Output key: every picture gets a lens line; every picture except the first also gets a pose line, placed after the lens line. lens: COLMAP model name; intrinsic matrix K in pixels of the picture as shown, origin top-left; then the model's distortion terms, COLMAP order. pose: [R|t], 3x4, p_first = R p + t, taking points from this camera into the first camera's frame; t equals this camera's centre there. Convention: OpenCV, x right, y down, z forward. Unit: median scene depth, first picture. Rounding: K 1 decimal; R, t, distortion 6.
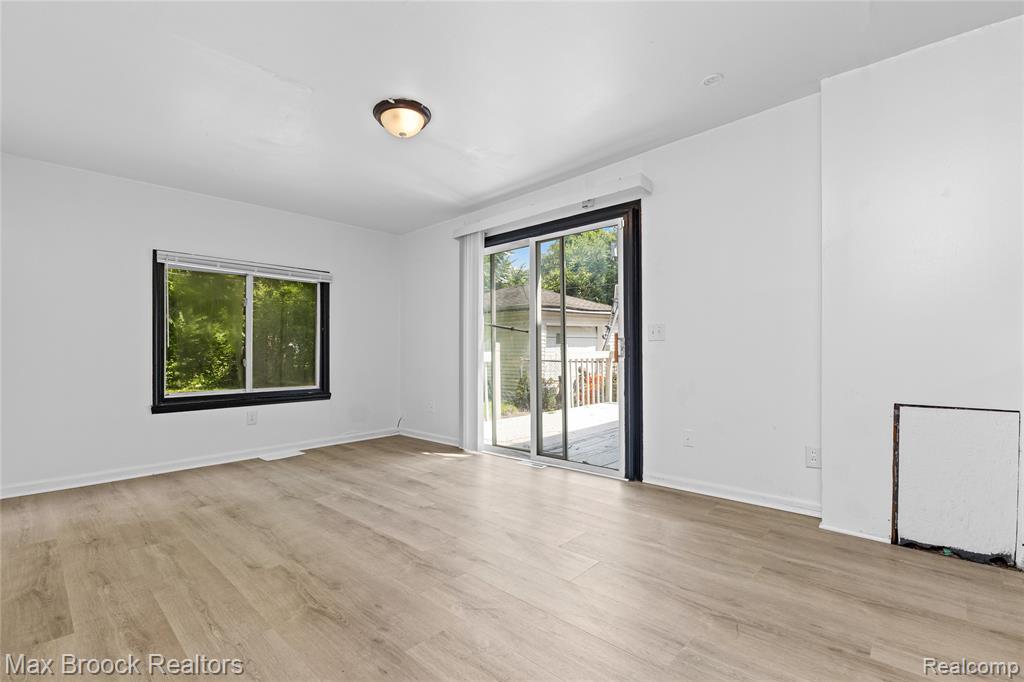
lens RADIAL K [[456.9, 0, 512.7], [0, 456.9, 347.4], [0, 0, 1]] dist [-0.004641, -0.000467]
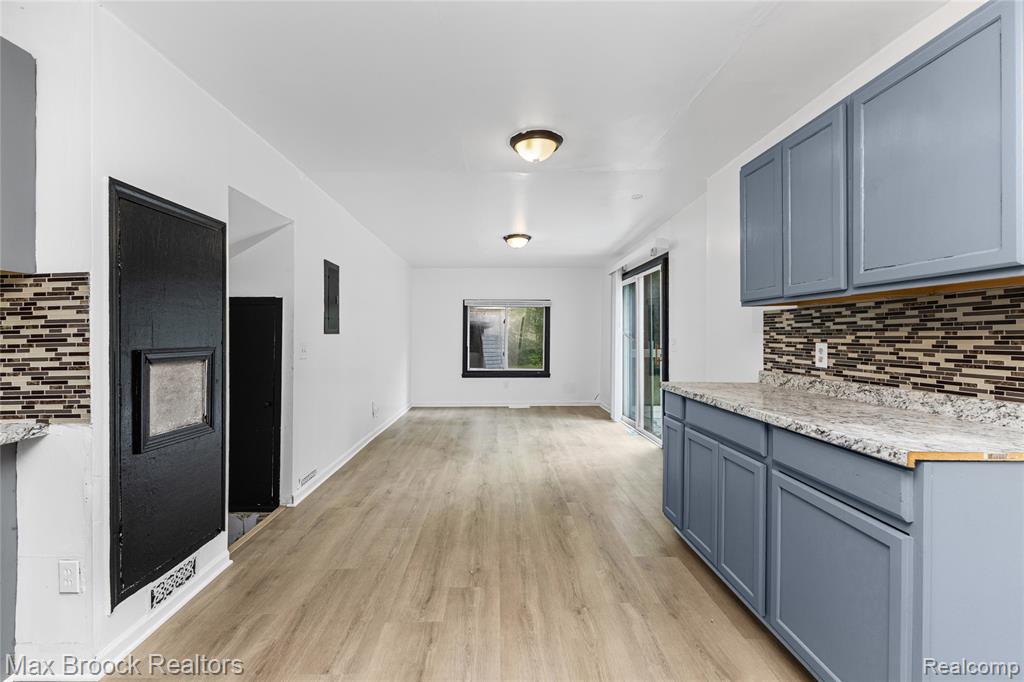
lens RADIAL K [[444.3, 0, 510.4], [0, 444.3, 335.1], [0, 0, 1]] dist [0.000296, 0.000004]
pose [[0.704519, 0.005597, -0.709663, 0.693302], [0.001328, 0.999957, 0.009206, -0.058964], [0.709684, -0.007428, 0.704481, -0.247659]]
